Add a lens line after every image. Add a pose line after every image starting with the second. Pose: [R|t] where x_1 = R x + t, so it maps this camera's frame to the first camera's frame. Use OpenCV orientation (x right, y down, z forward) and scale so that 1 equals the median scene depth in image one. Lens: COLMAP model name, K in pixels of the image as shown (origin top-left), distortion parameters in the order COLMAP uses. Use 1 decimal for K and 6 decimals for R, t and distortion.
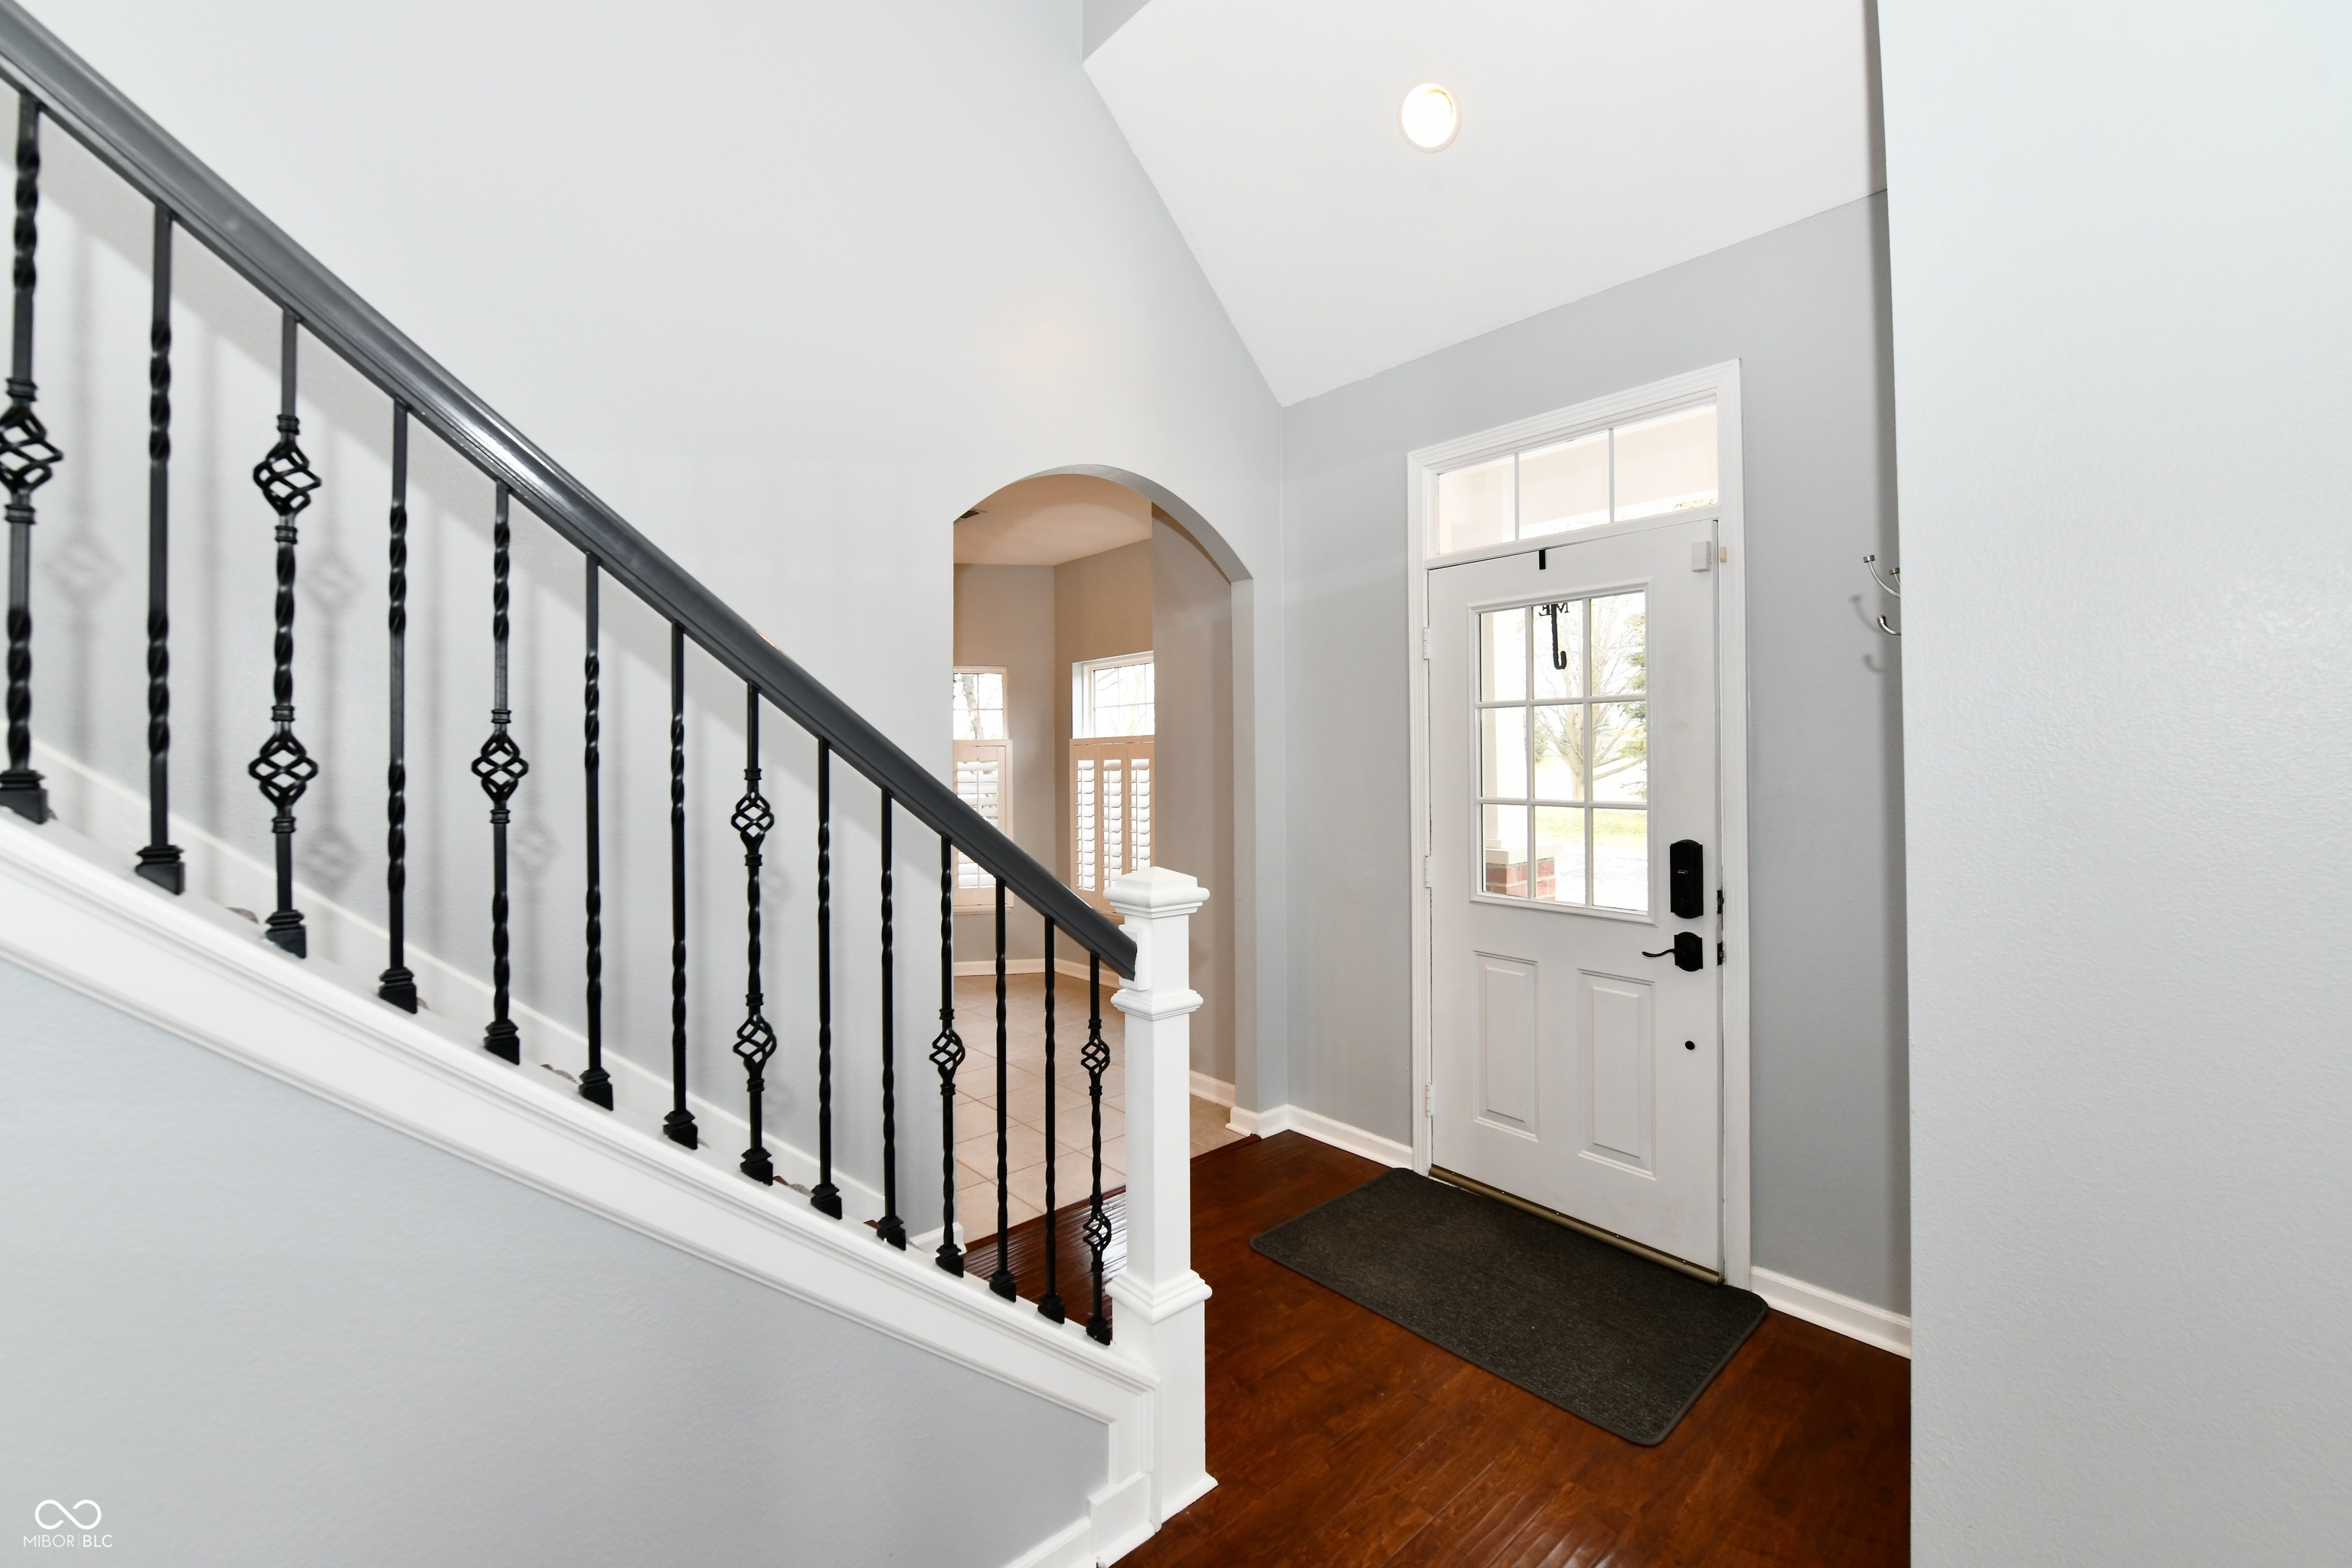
lens RADIAL K [[965.8, 0, 1176.1], [0, 965.8, 759.5], [0, 0, 1]] dist [-0.014967, -0.001749]
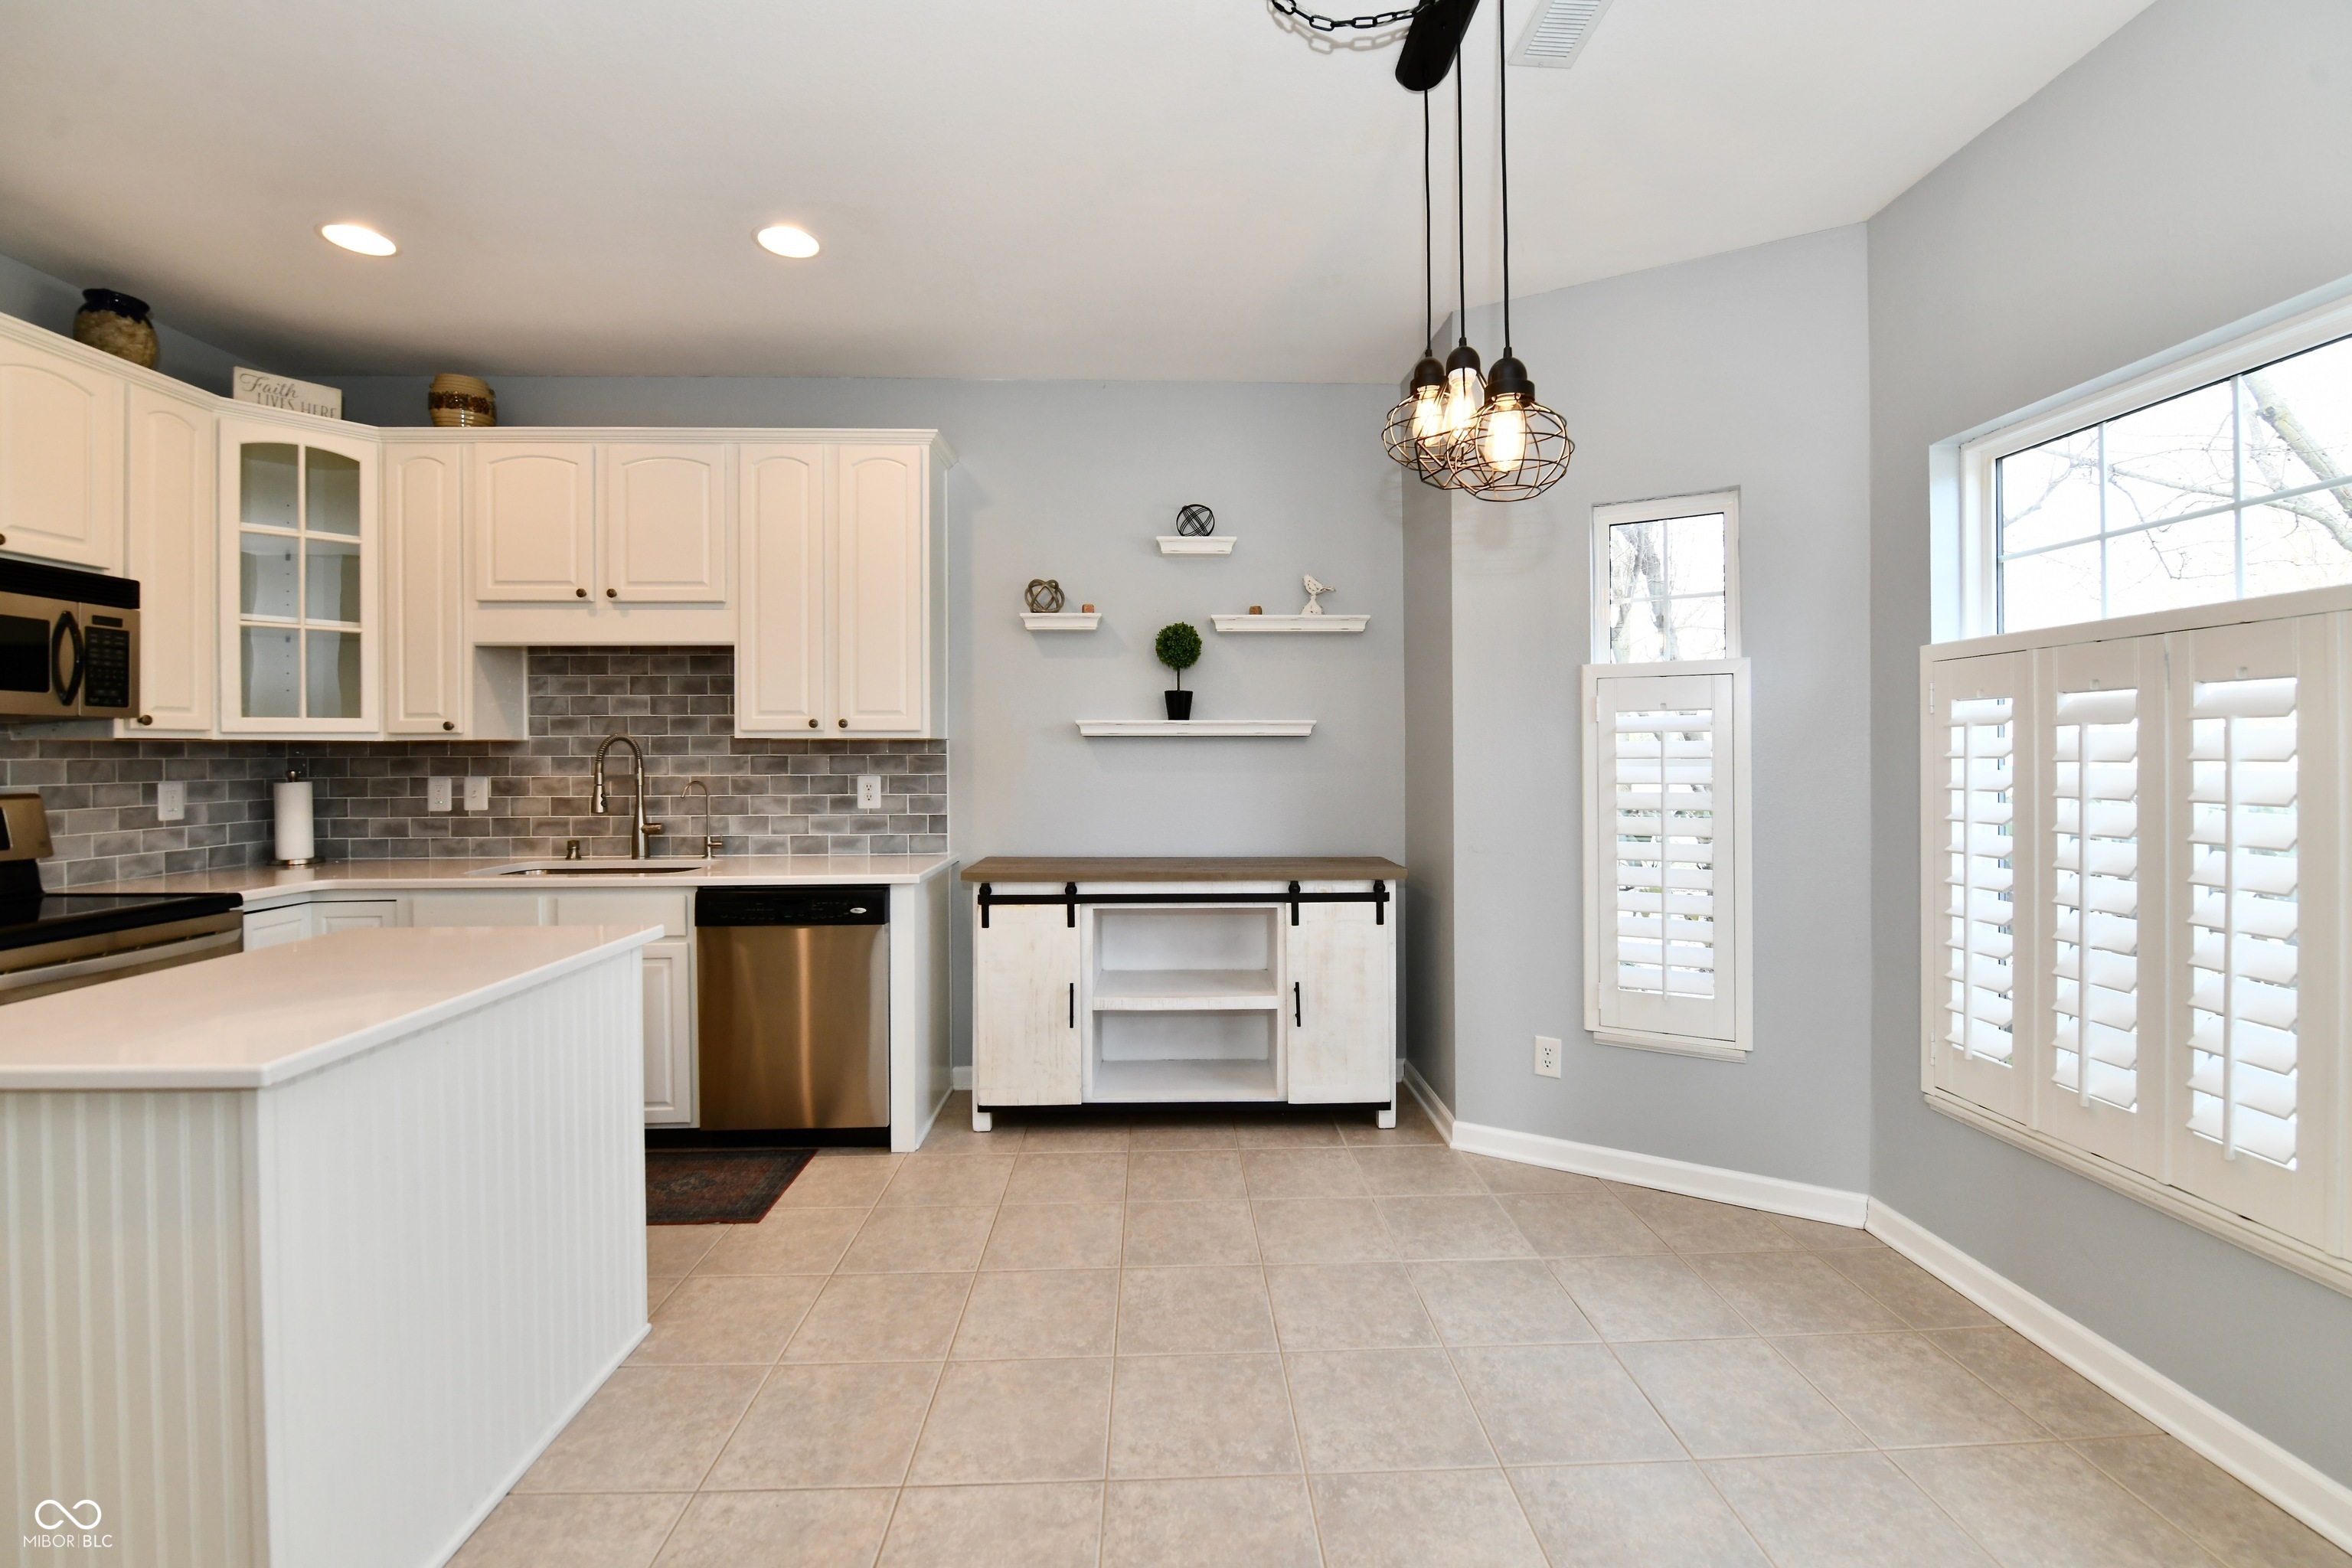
lens RADIAL K [[965.8, 0, 1196.9], [0, 965.8, 750.2], [0, 0, 1]] dist [-0.014967, -0.001749]
pose [[0.765523, 0.001542, -0.643407, -0.085466], [0.005158, 0.999950, 0.008534, 0.015304], [0.643388, -0.009852, 0.765477, 0.526326]]
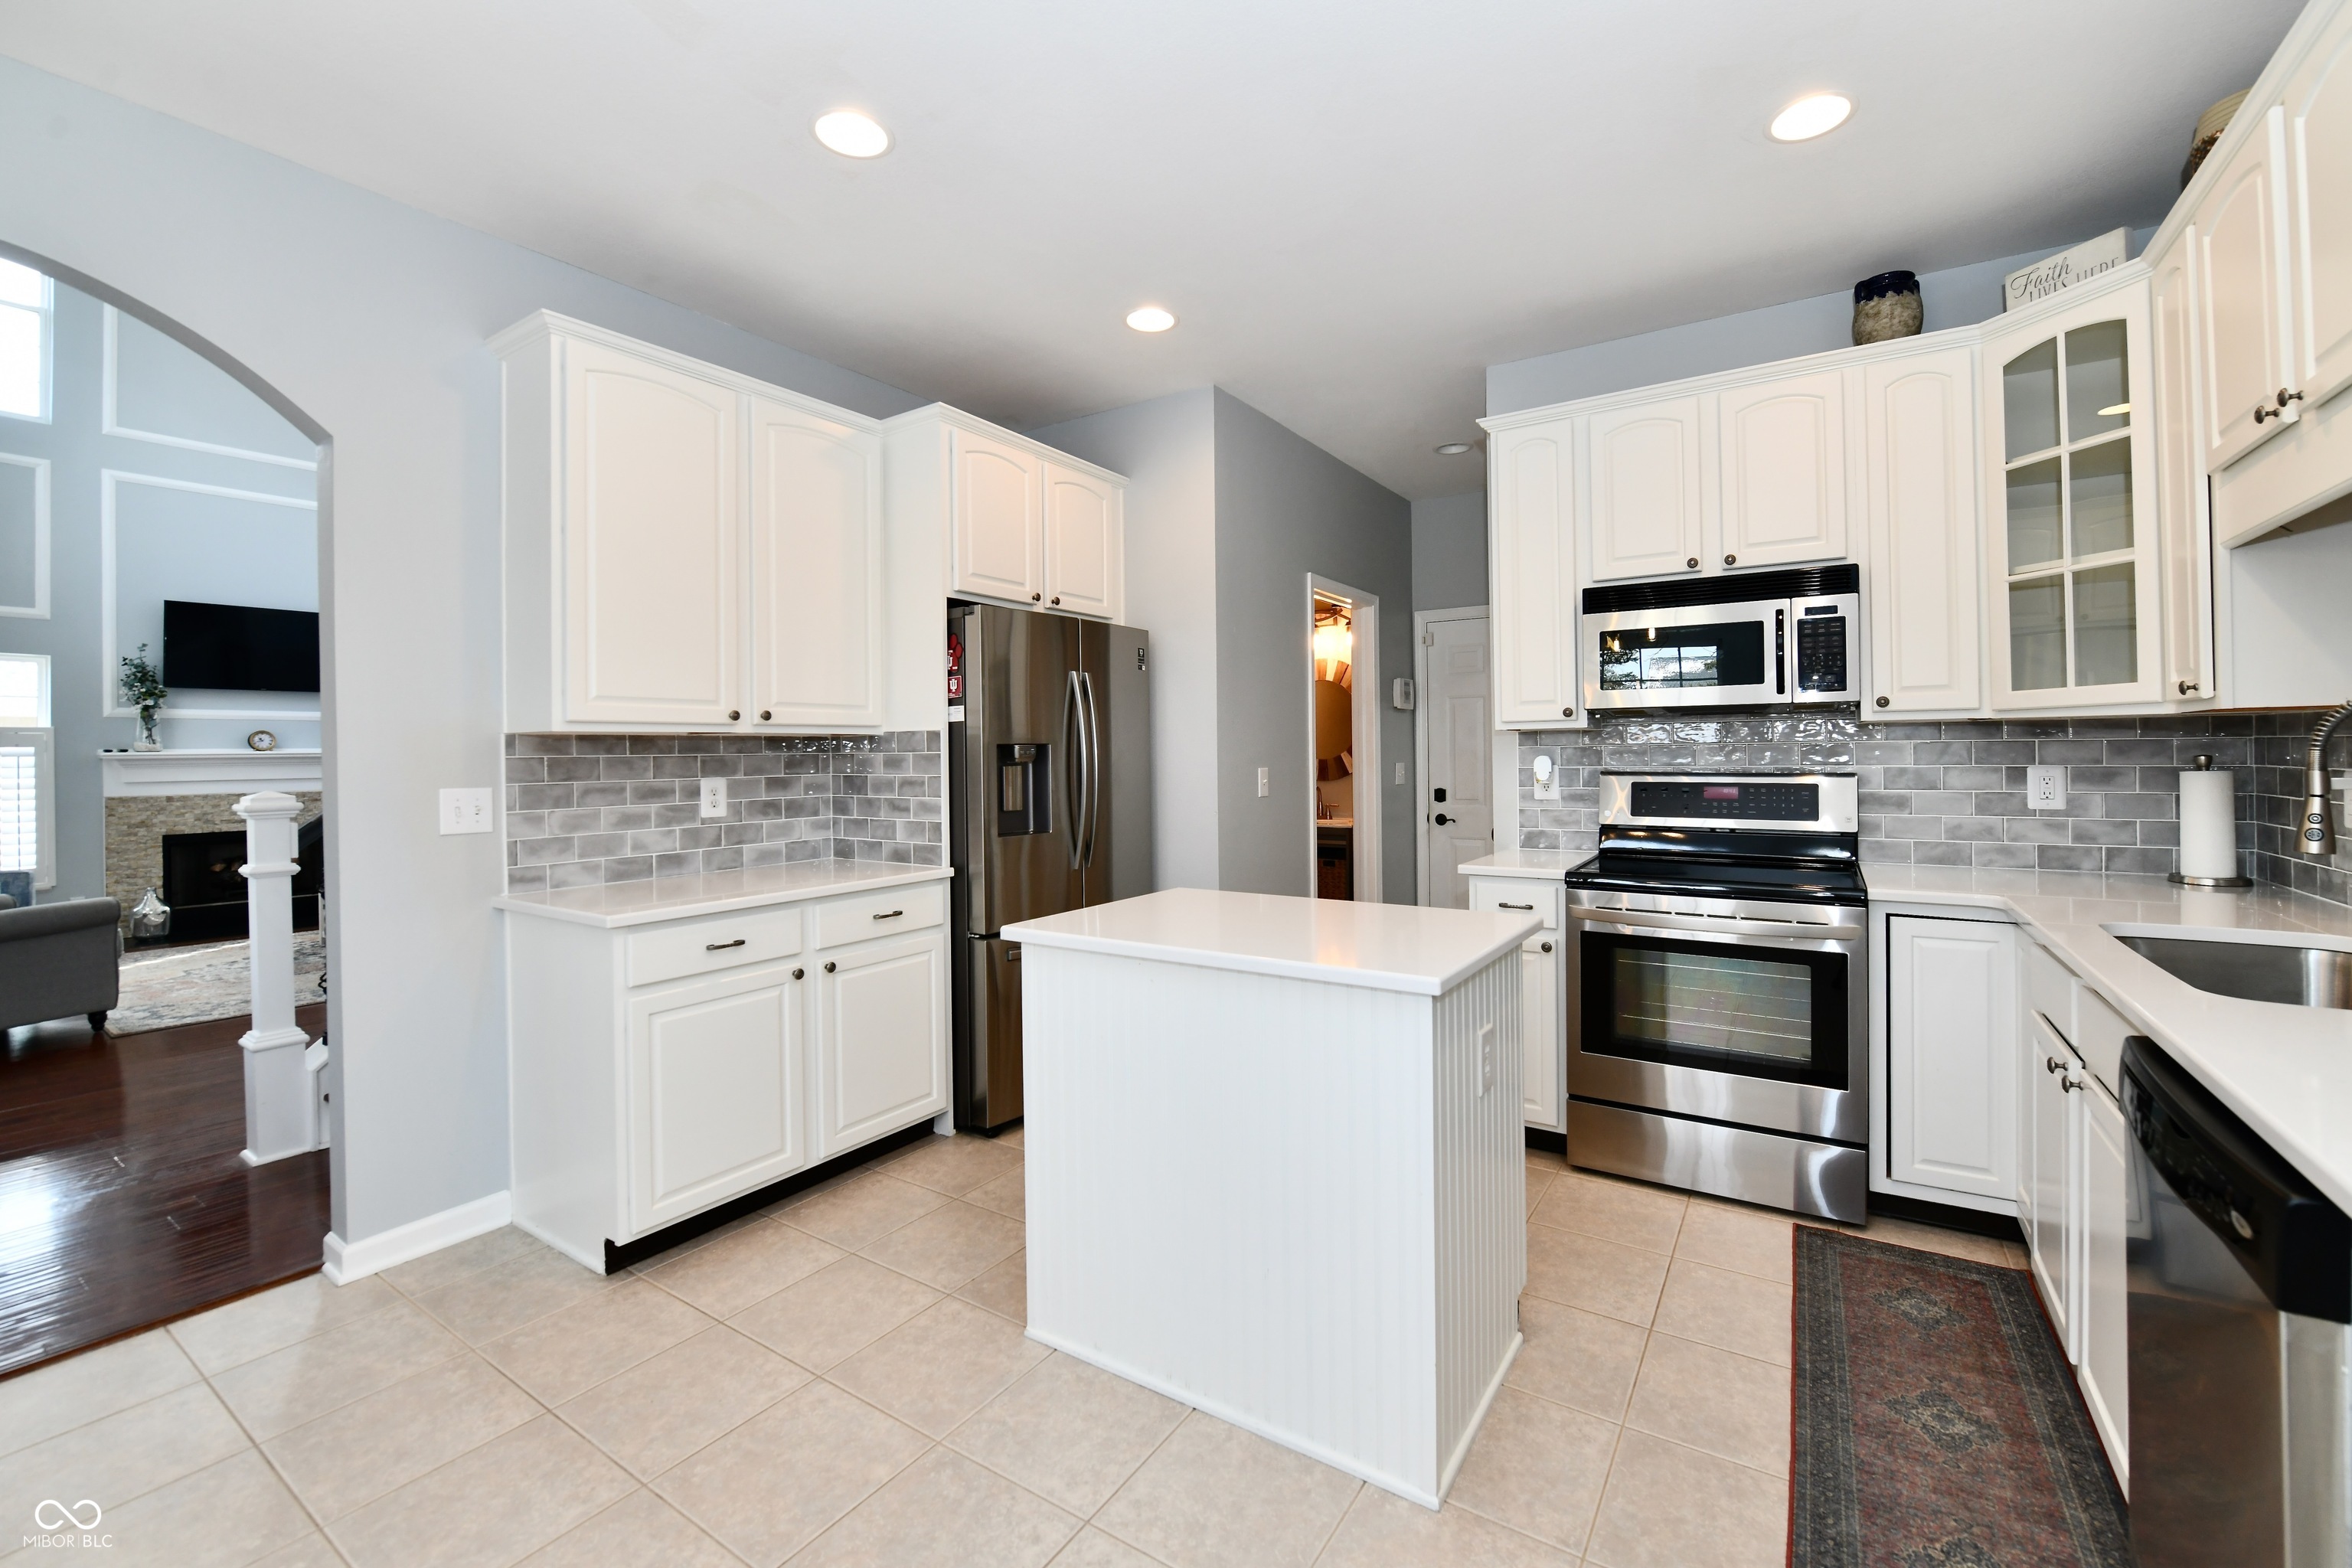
lens RADIAL K [[965.8, 0, 1197.4], [0, 965.8, 755.1], [0, 0, 1]] dist [-0.014967, -0.001749]
pose [[-0.966769, 0.020888, -0.254797, -0.335128], [0.021588, 0.999767, 0.000046, 0.020033], [0.254738, -0.005456, -0.966995, 0.899532]]
